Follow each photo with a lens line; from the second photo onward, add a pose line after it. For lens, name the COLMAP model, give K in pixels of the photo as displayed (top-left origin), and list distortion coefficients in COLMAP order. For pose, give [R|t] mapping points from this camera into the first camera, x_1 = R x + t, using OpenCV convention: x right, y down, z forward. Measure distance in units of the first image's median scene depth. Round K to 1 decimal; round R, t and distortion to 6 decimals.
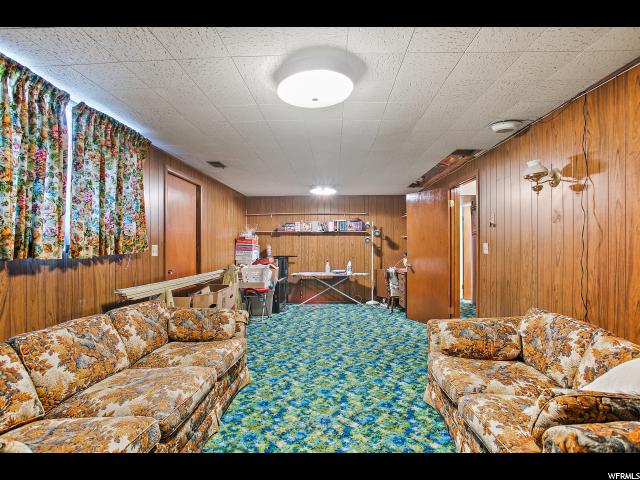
lens RADIAL K [[345.9, 0, 321.3], [0, 345.9, 236.5], [0, 0, 1]] dist [-0.065991, 0.039722]
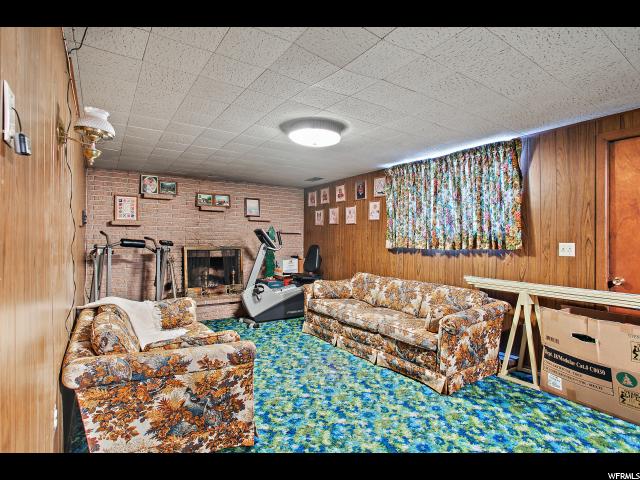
lens RADIAL K [[325.9, 0, 320.0], [0, 325.9, 240.0], [0, 0, 1]] dist [-0.000365, 0.000833]
pose [[-0.798652, 0.006689, -0.601756, 0.676805], [0.015711, 0.999829, -0.009738, 0.021143], [0.601588, -0.017232, -0.798621, 1.788816]]
